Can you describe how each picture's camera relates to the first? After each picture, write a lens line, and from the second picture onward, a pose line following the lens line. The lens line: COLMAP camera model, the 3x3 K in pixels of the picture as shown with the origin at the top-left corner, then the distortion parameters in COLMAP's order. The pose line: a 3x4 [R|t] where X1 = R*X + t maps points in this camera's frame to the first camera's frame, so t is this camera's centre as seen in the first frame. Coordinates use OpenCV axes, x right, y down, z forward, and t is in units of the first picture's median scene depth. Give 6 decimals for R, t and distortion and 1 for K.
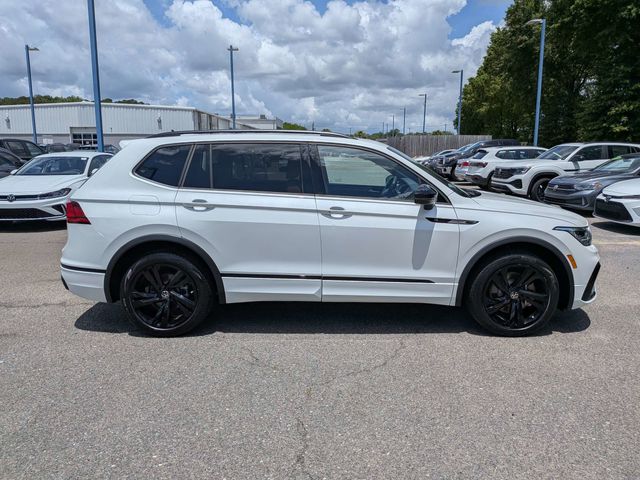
lens RADIAL K [[483.2, 0, 320.0], [0, 483.2, 240.0], [0, 0, 1]] dist [0.021189, -0.049328]
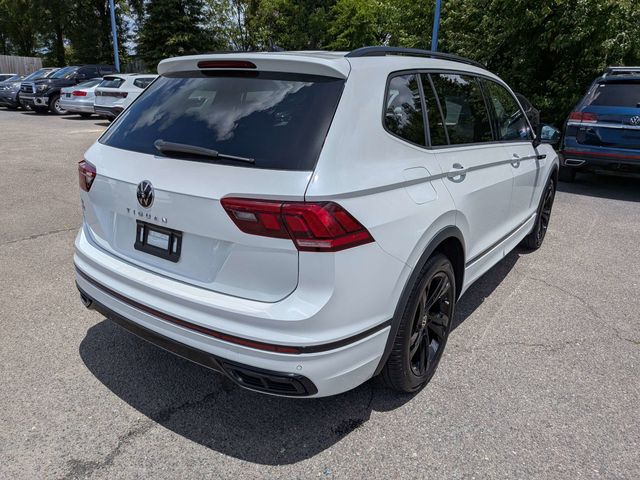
lens RADIAL K [[483.2, 0, 320.0], [0, 483.2, 240.0], [0, 0, 1]] dist [0.021189, -0.049328]
pose [[0.545383, -0.239502, 0.803241, -0.814121], [0.122240, 0.970789, 0.206461, -0.127927], [-0.829225, -0.014412, 0.558729, 0.706763]]
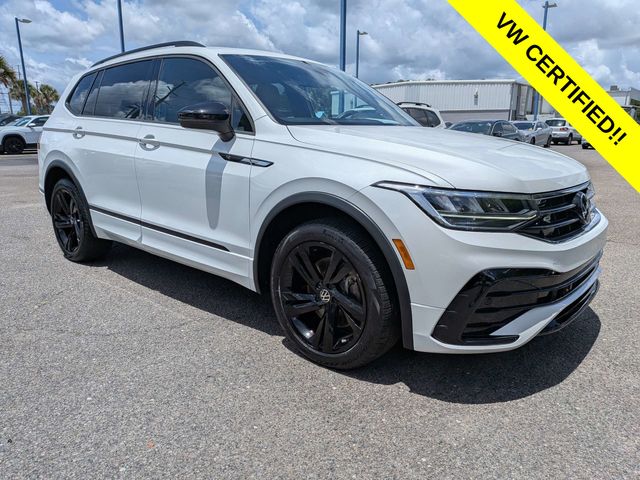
lens RADIAL K [[483.2, 0, 320.0], [0, 483.2, 240.0], [0, 0, 1]] dist [0.021189, -0.049328]
pose [[0.750274, 0.149699, -0.643956, 0.693610], [-0.129049, 0.988452, 0.079428, 0.001884], [0.648410, 0.023509, 0.760928, 0.517398]]
